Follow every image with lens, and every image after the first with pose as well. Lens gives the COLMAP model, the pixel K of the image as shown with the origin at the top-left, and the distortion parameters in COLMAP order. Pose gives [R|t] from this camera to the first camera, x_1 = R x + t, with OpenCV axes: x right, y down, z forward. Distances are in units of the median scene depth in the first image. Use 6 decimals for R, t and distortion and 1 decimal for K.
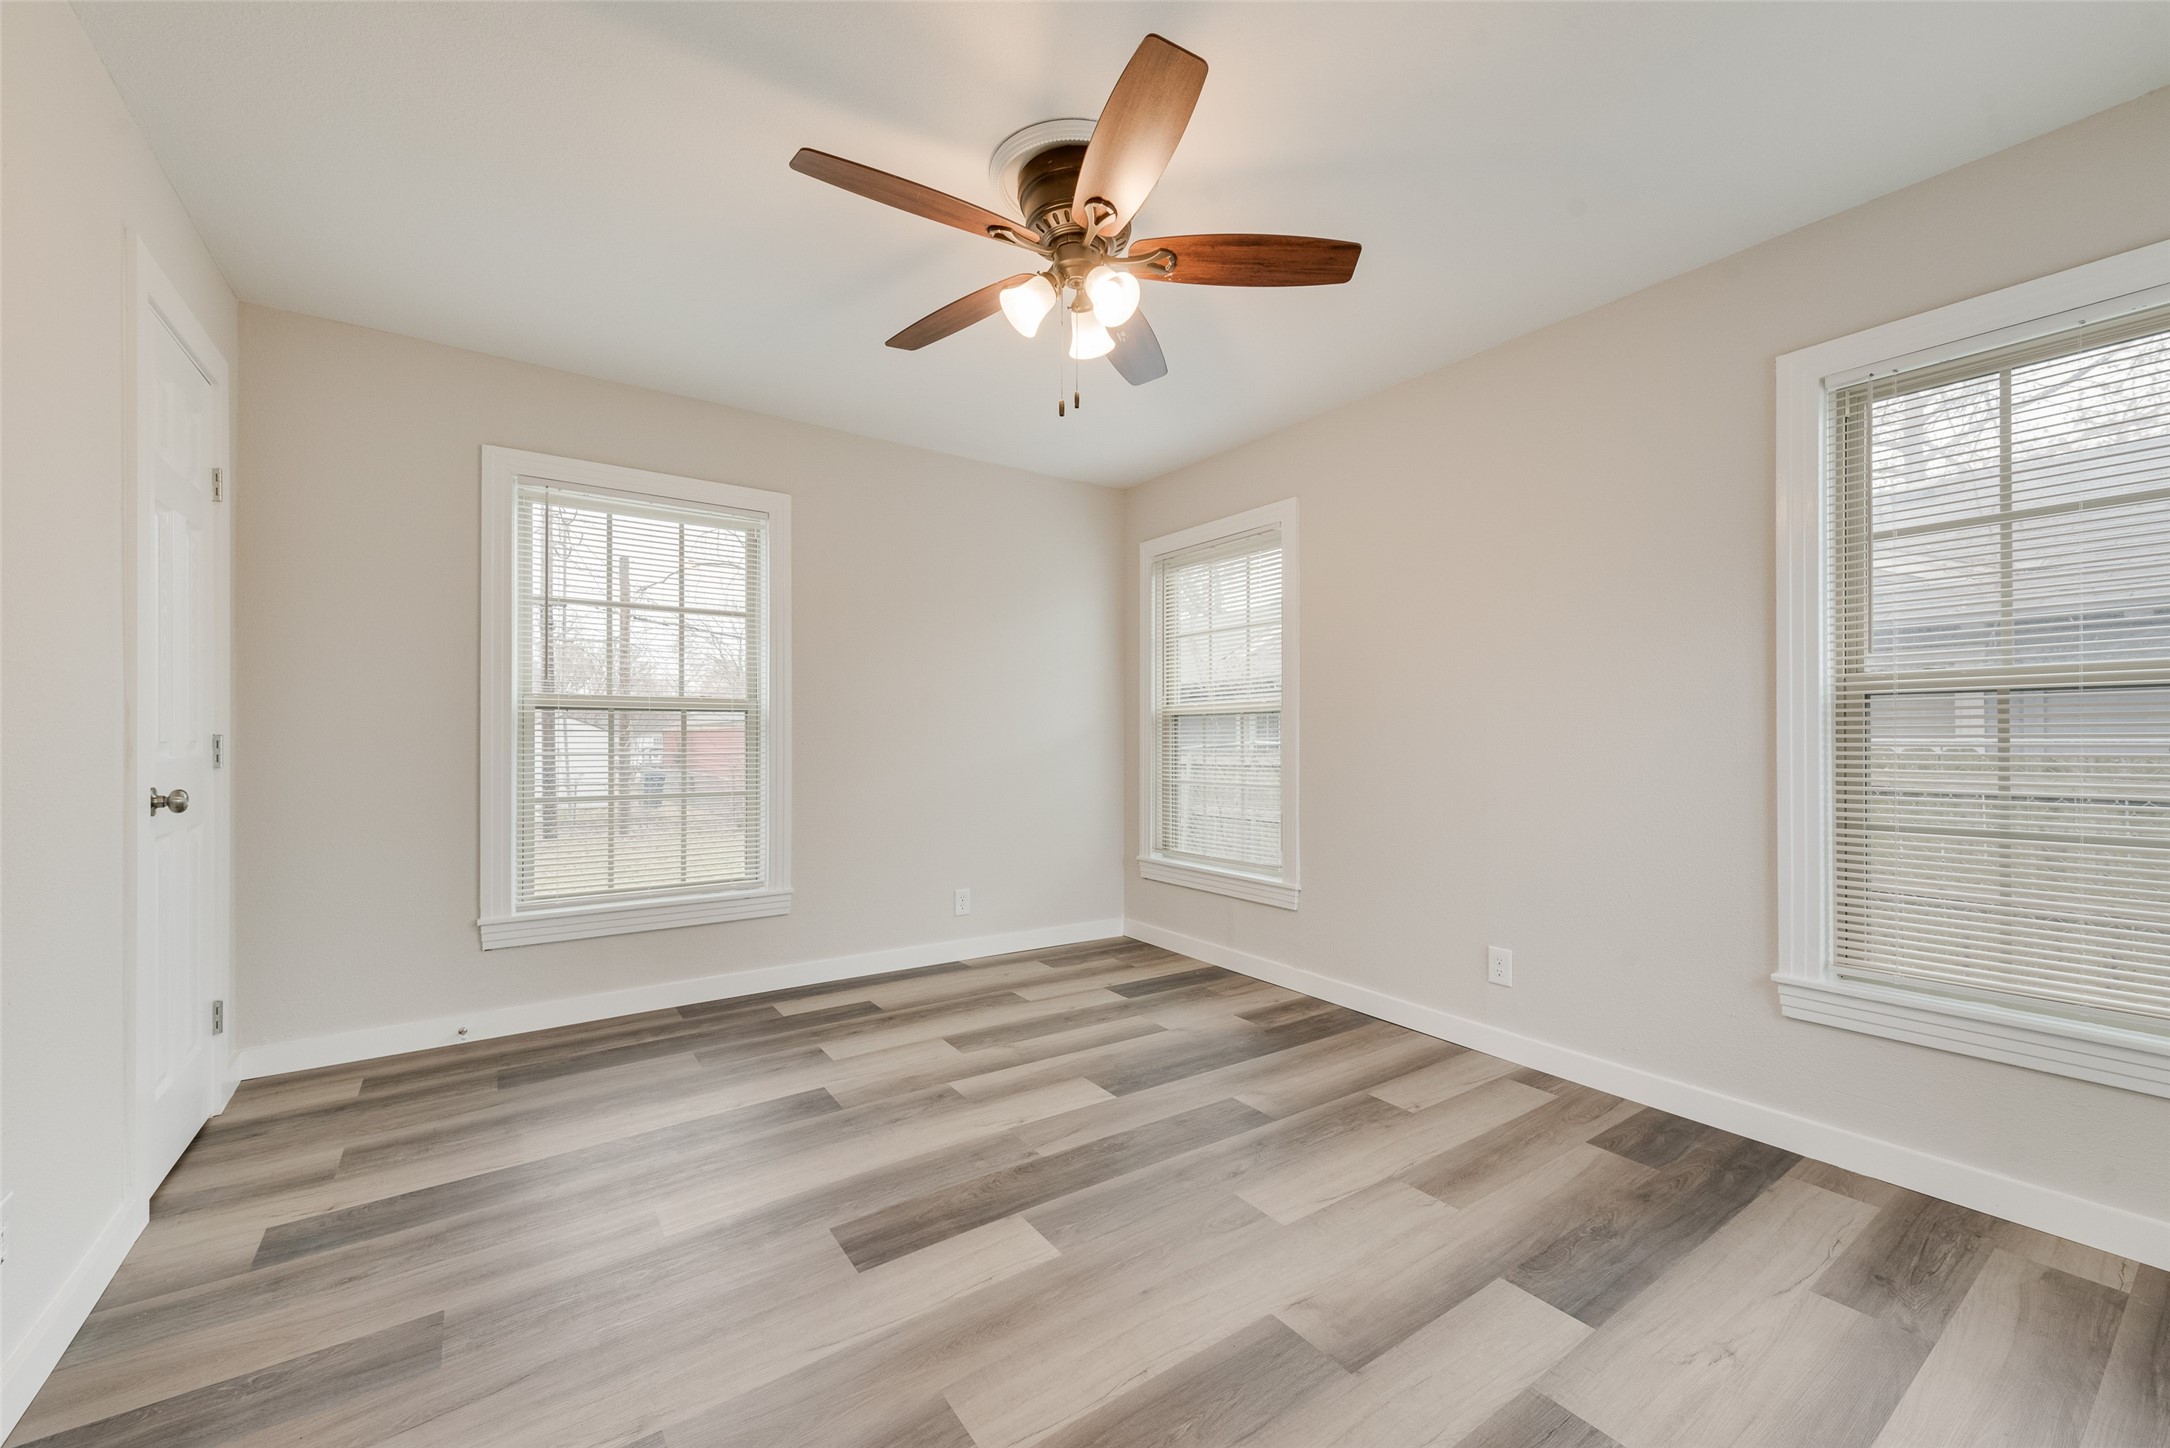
lens RADIAL K [[855.3, 0, 1077.0], [0, 855.3, 735.3], [0, 0, 1]] dist [0.010625, -0.001939]
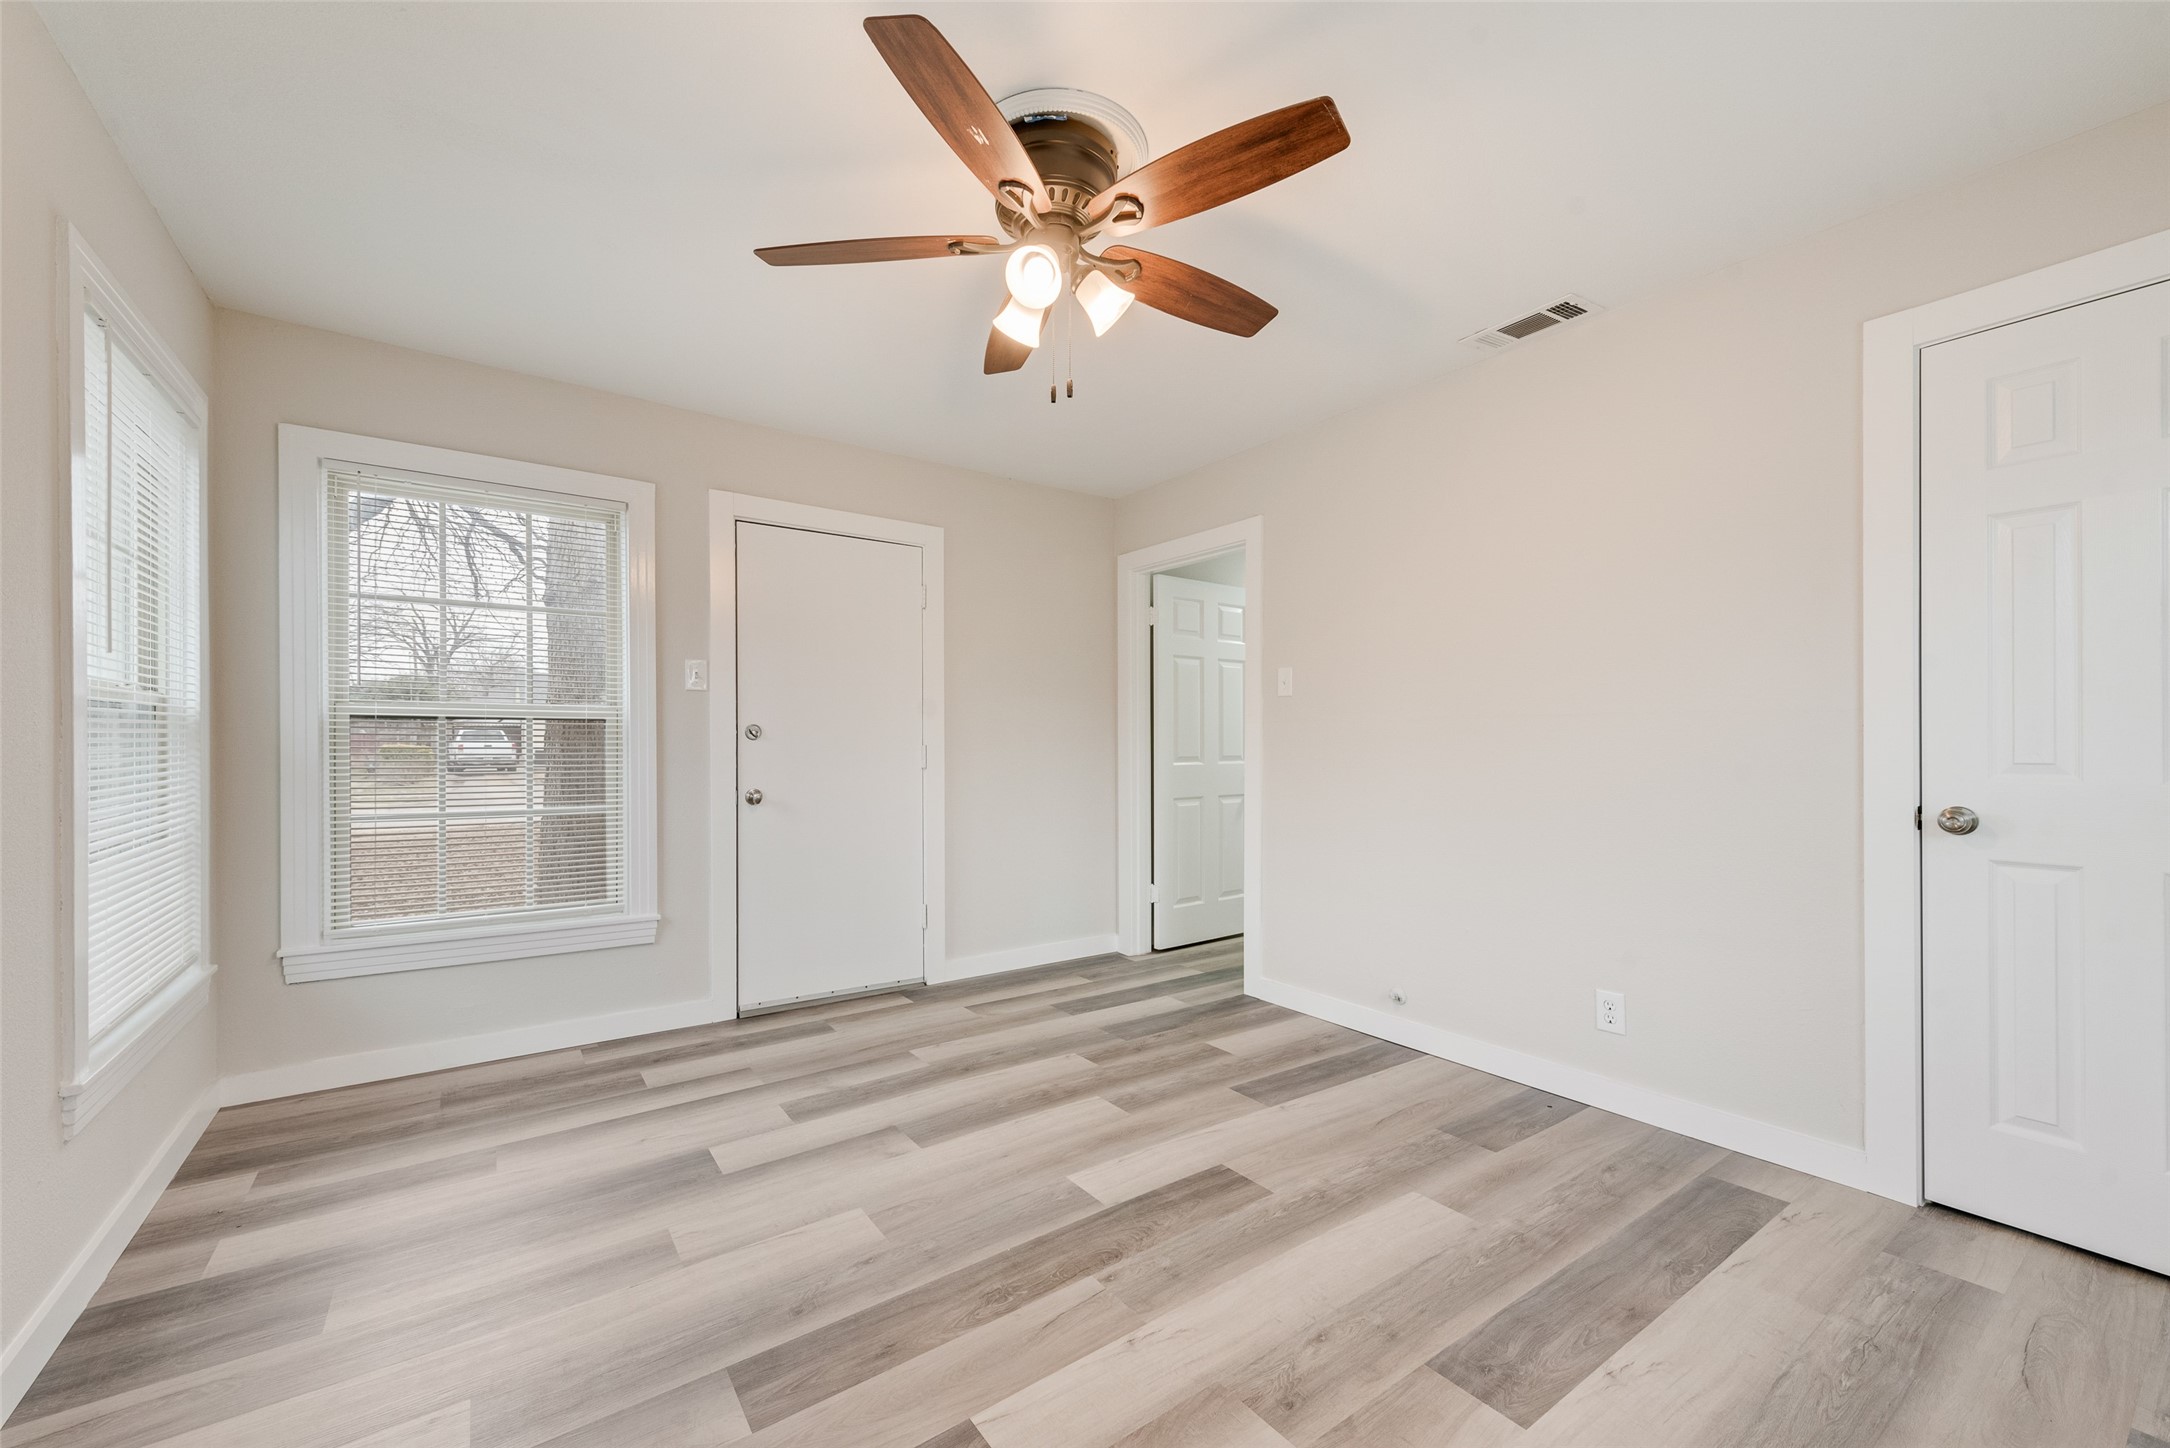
lens RADIAL K [[855.3, 0, 1083.1], [0, 855.3, 737.0], [0, 0, 1]] dist [0.010625, -0.001939]
pose [[-0.999947, -0.004019, -0.009524, -0.025037], [-0.003934, 0.999953, -0.008901, -0.009084], [0.009559, -0.008863, -0.999915, 2.066755]]
